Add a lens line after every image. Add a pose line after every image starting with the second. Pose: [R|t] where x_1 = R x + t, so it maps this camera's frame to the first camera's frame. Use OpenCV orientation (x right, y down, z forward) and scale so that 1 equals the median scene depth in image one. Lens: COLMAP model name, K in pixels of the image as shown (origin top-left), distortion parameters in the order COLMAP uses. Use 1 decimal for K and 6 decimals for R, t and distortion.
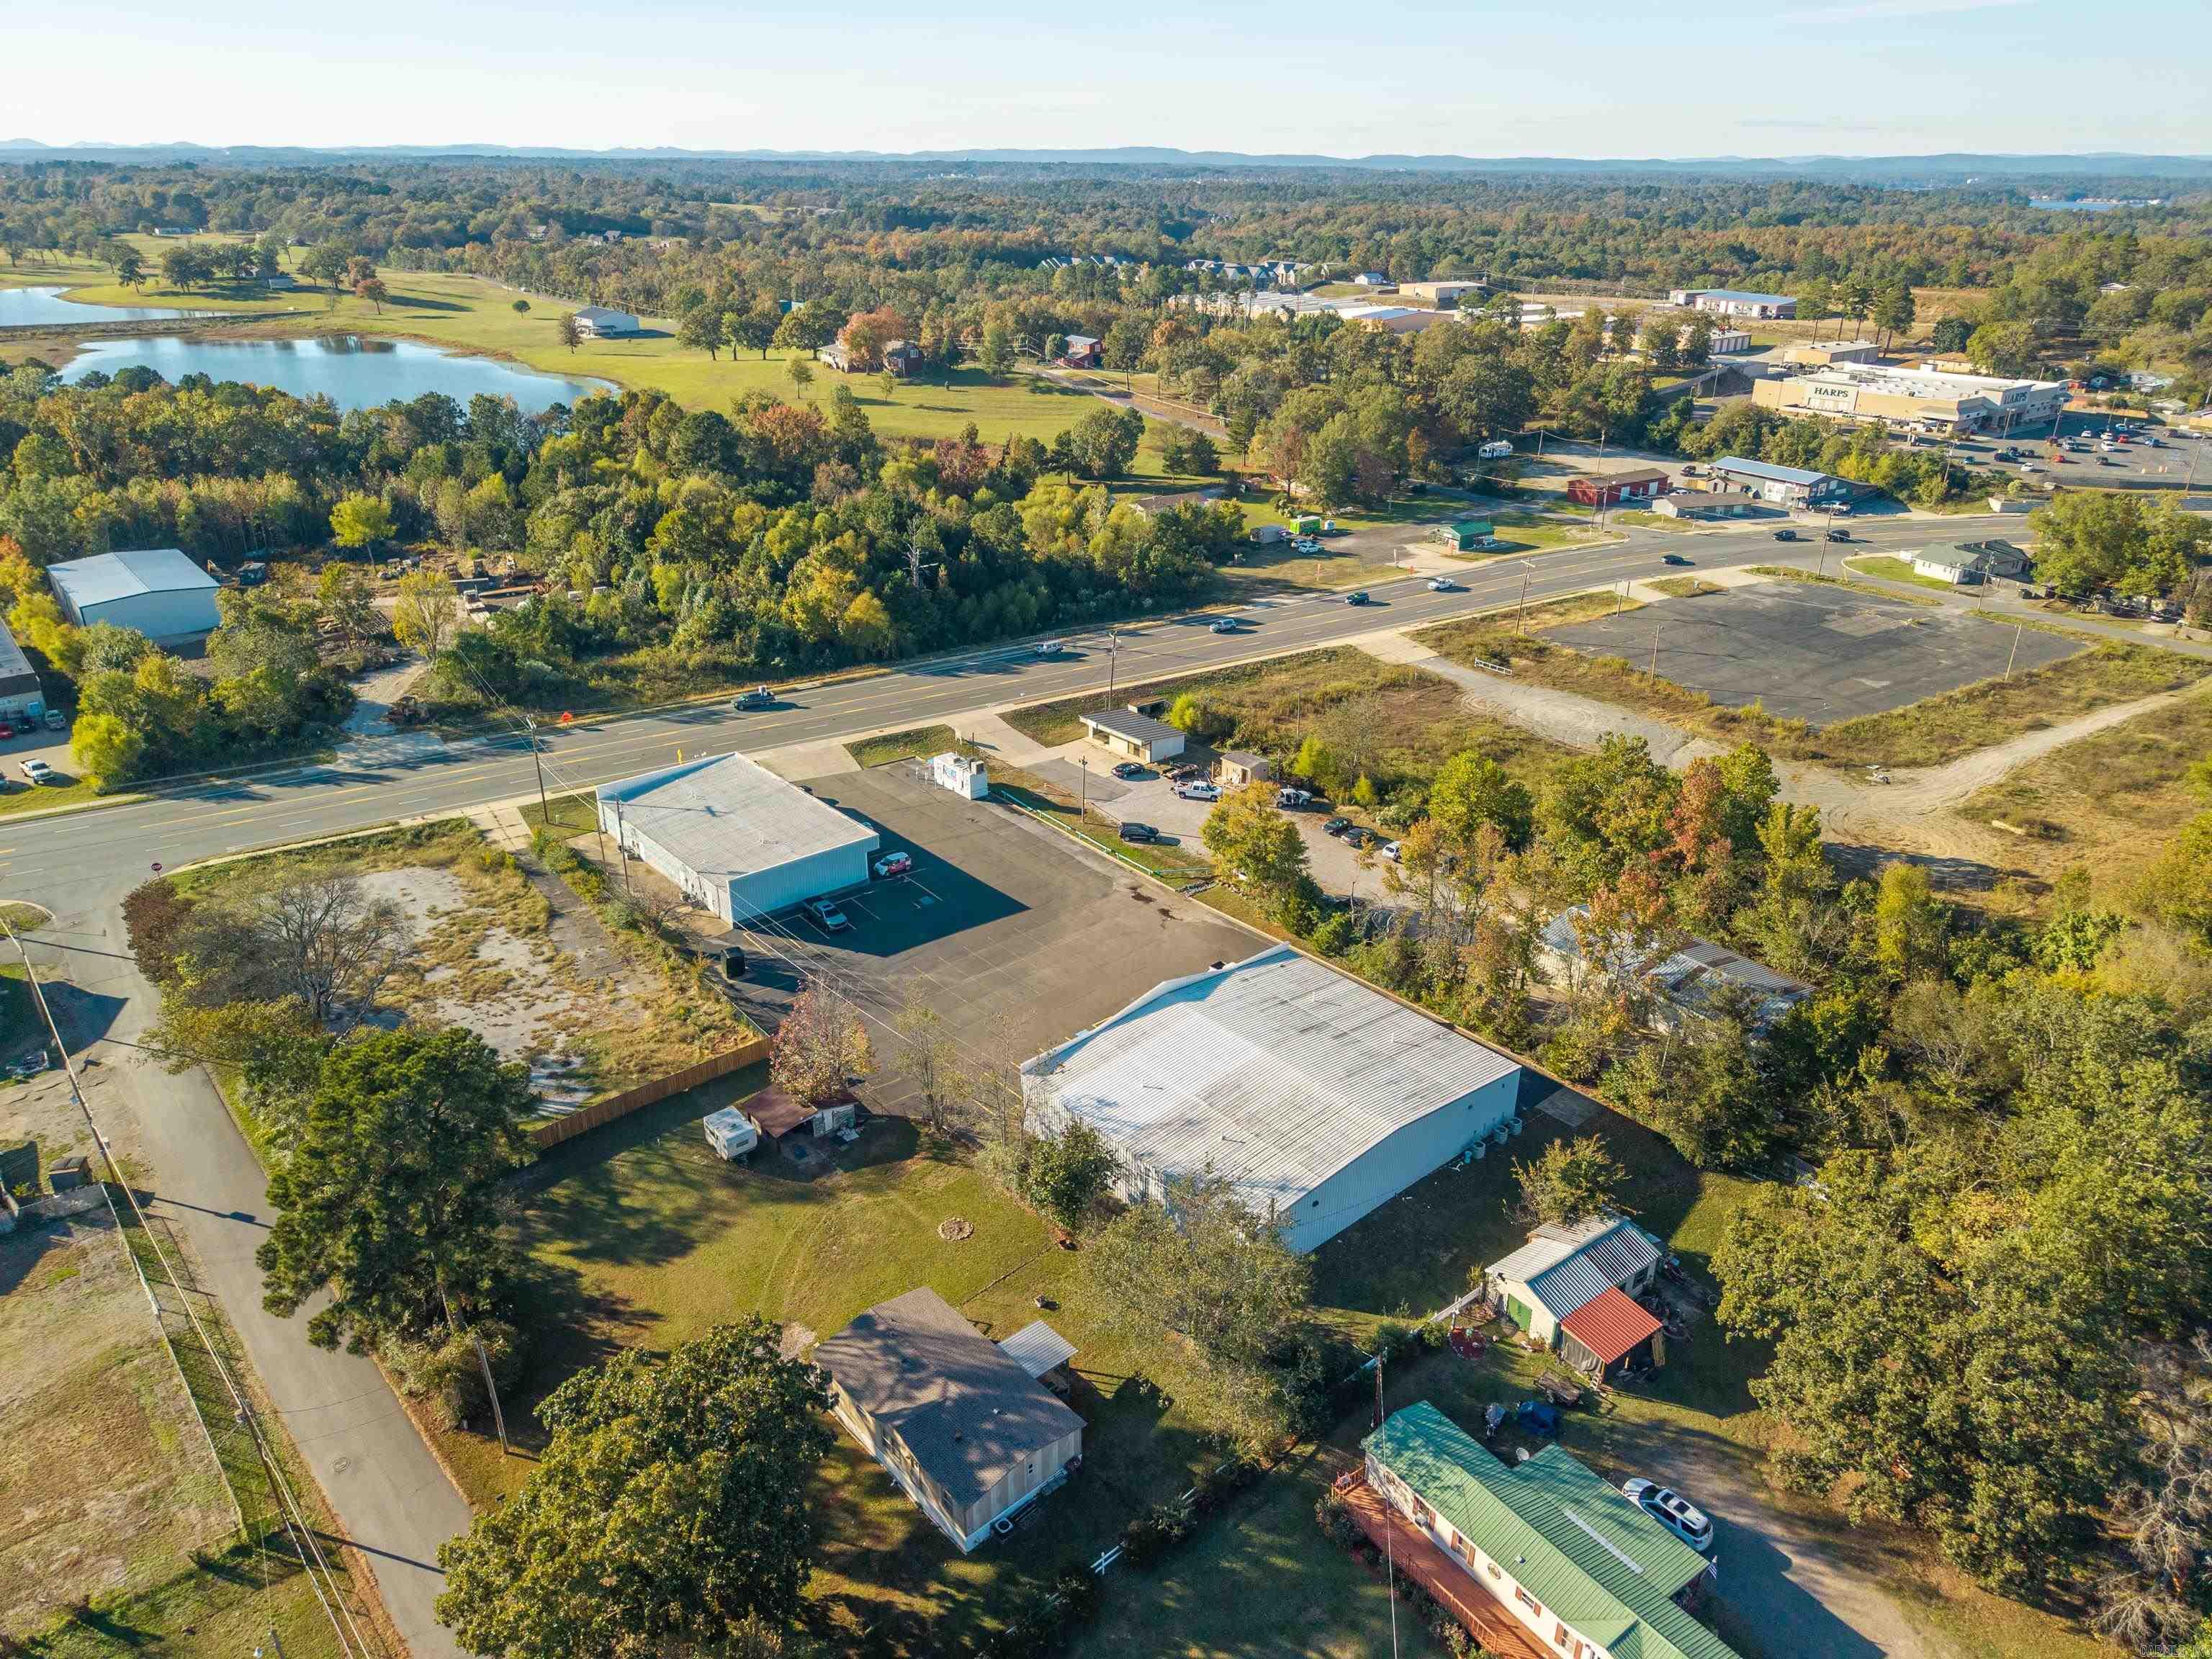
lens RADIAL K [[1476.1, 0, 1110.8], [0, 1476.1, 835.5], [0, 0, 1]] dist [0.033575, -0.038082]
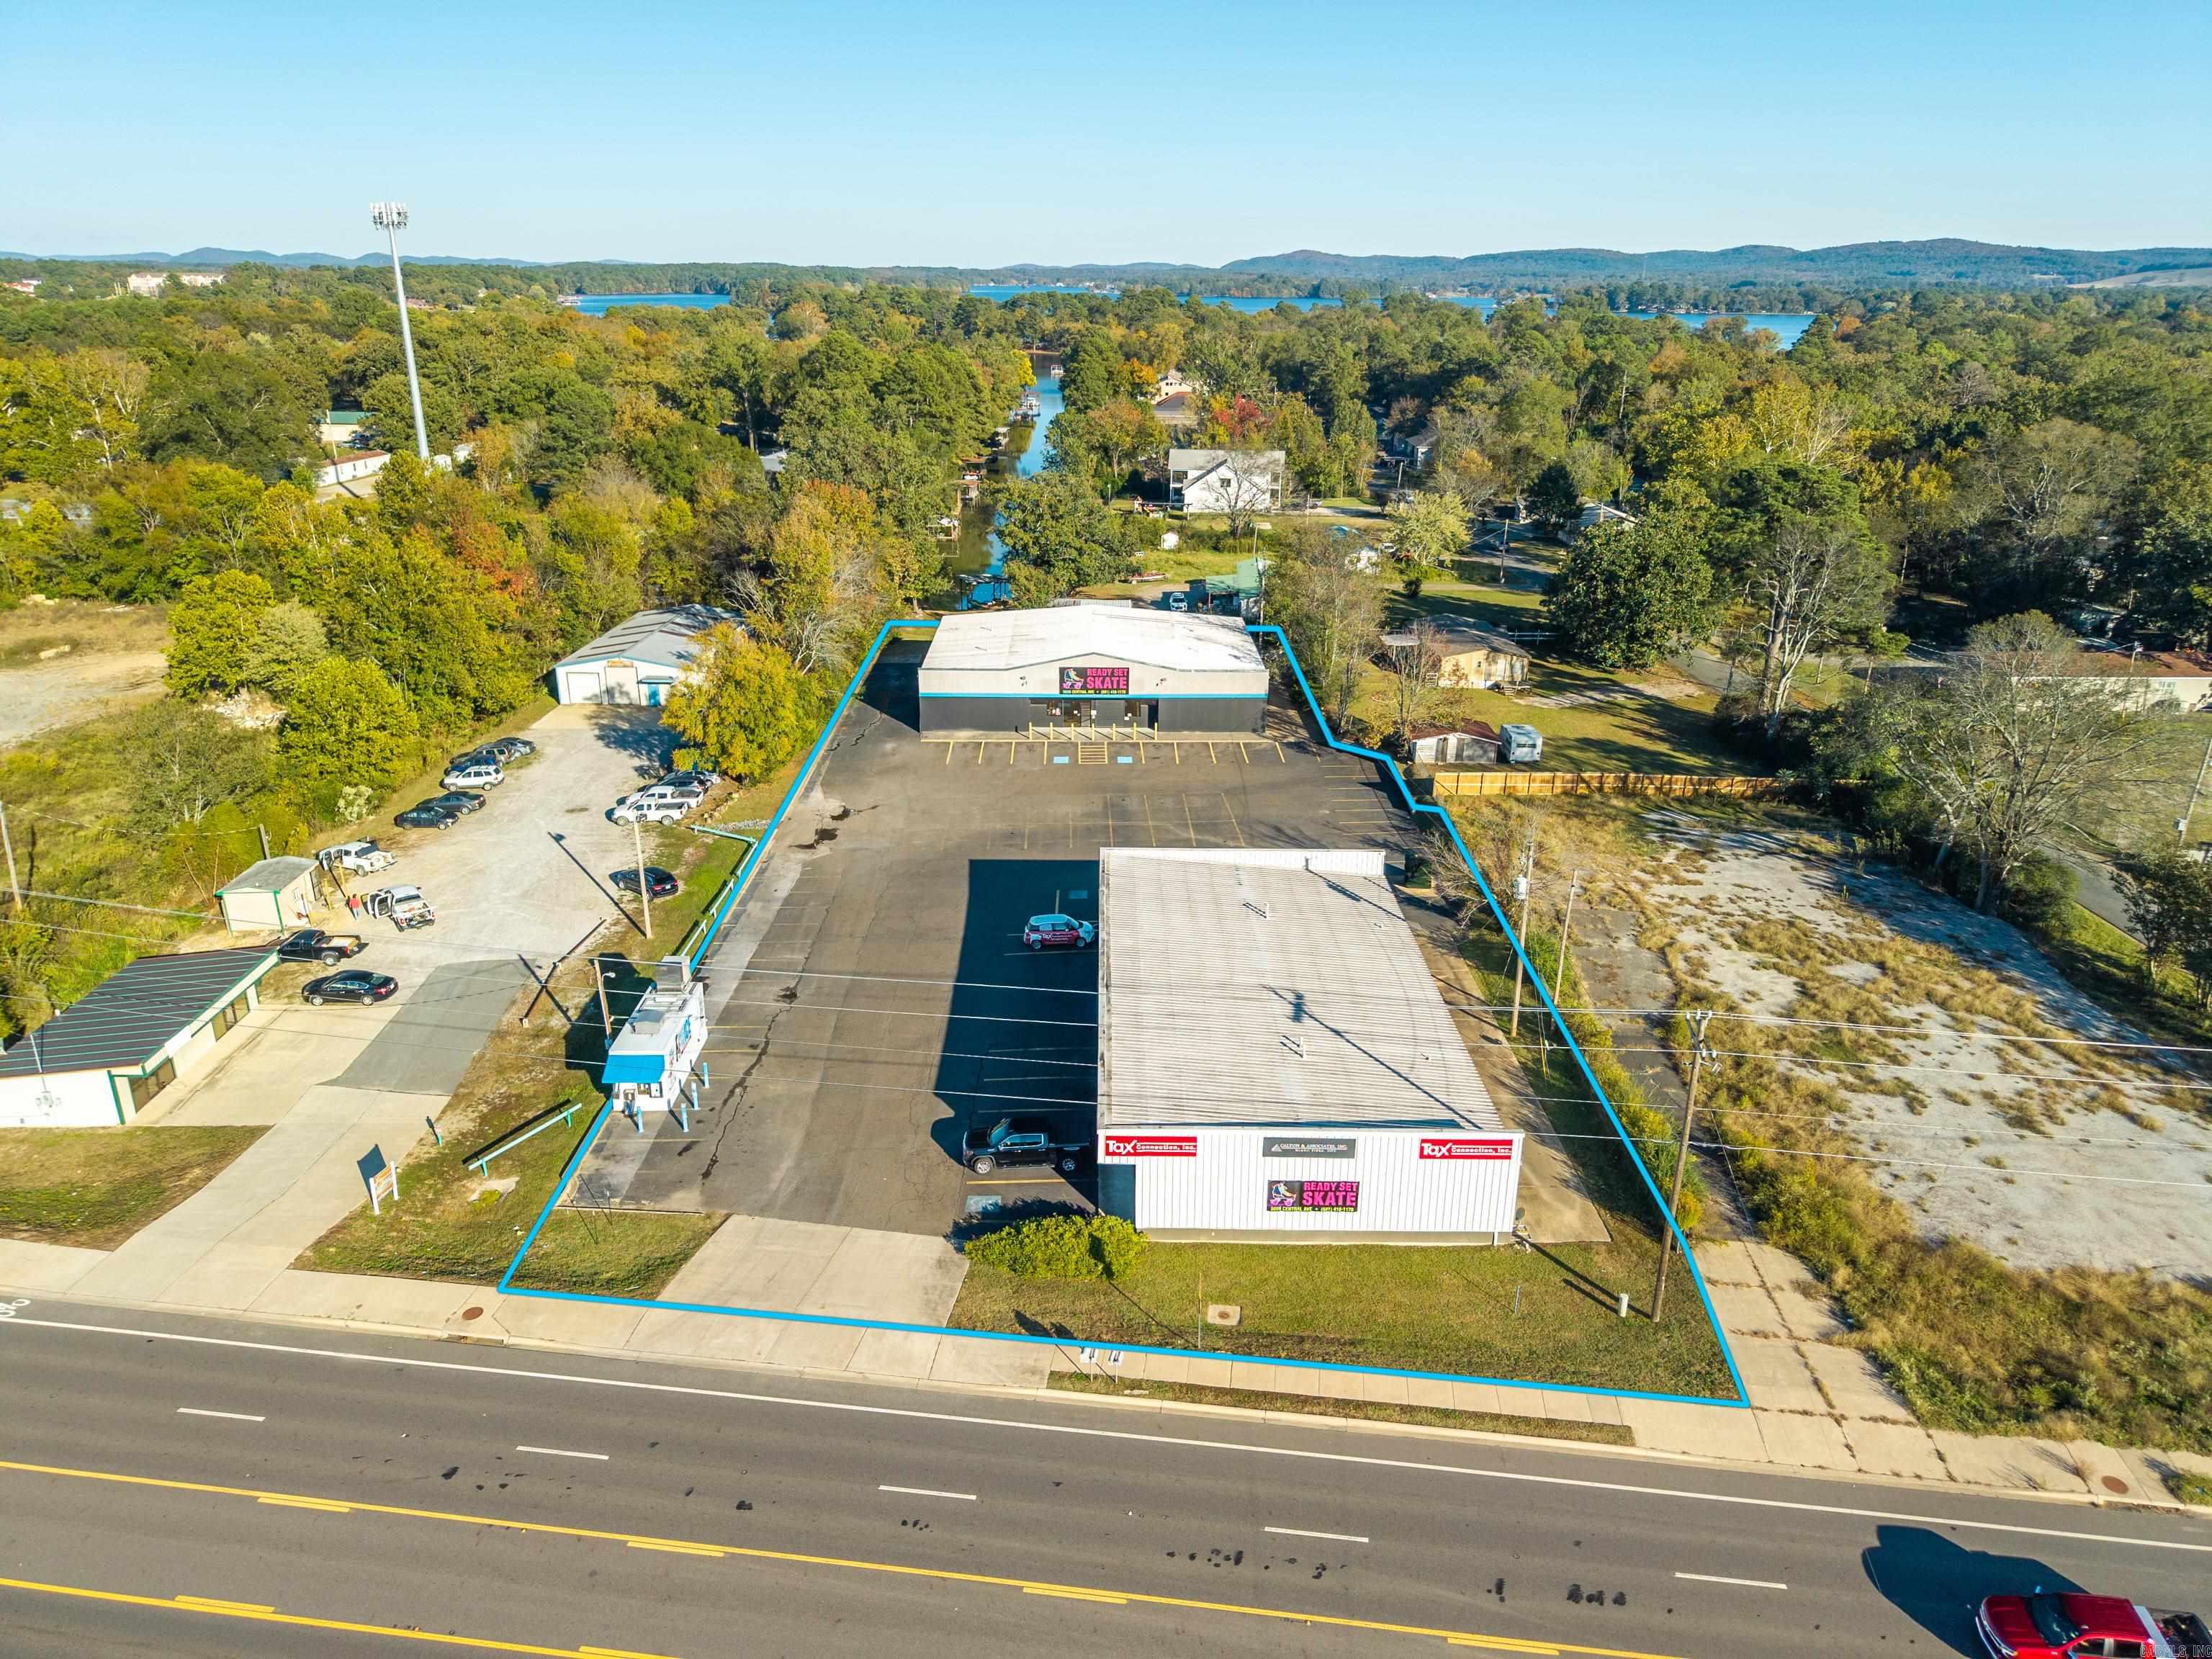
lens RADIAL K [[1491.8, 0, 1107.8], [0, 1491.8, 772.2], [0, 0, 1]] dist [0.040141, -0.034047]
pose [[-0.761314, -0.219614, 0.610058, -0.393626], [0.255727, 0.762915, 0.593772, -0.285175], [-0.595822, 0.608055, -0.524657, 0.997003]]
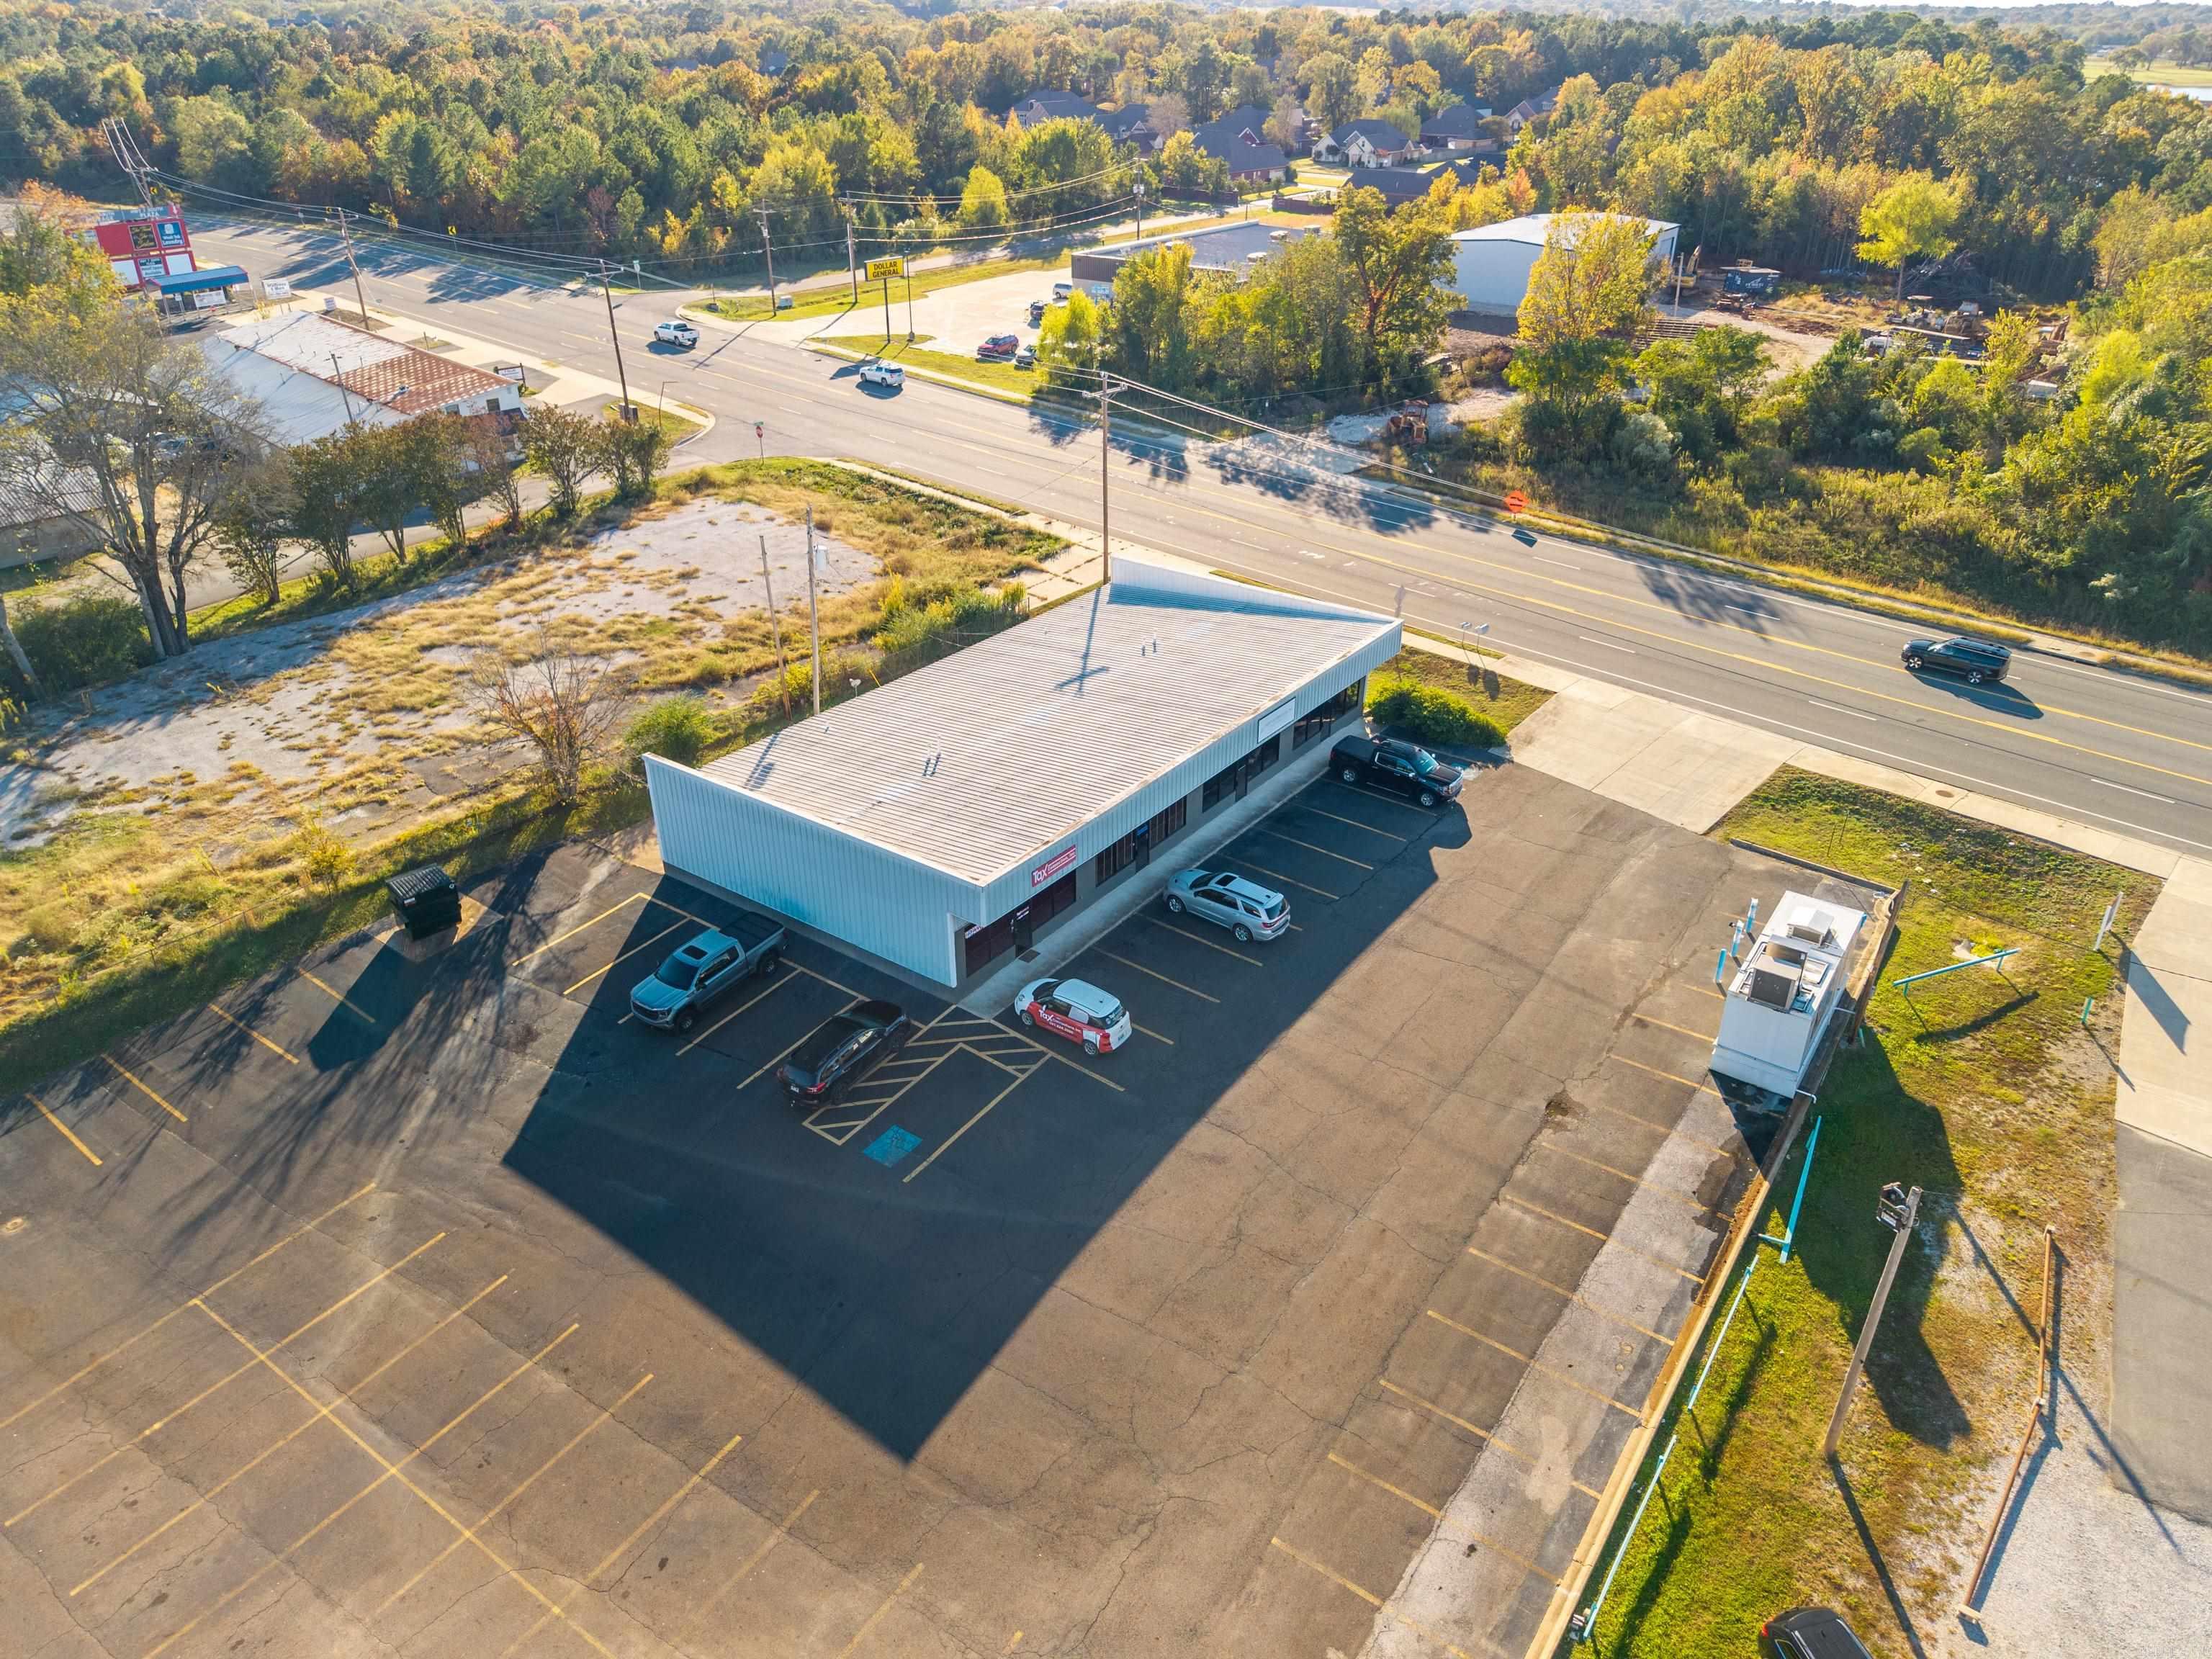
lens RADIAL K [[1476.1, 0, 1110.8], [0, 1476.1, 835.5], [0, 0, 1]] dist [0.033575, -0.038082]
pose [[0.231551, 0.460994, -0.856661, 0.086564], [-0.401846, 0.847279, 0.347328, -0.101107], [0.885948, 0.263822, 0.381437, 0.700053]]
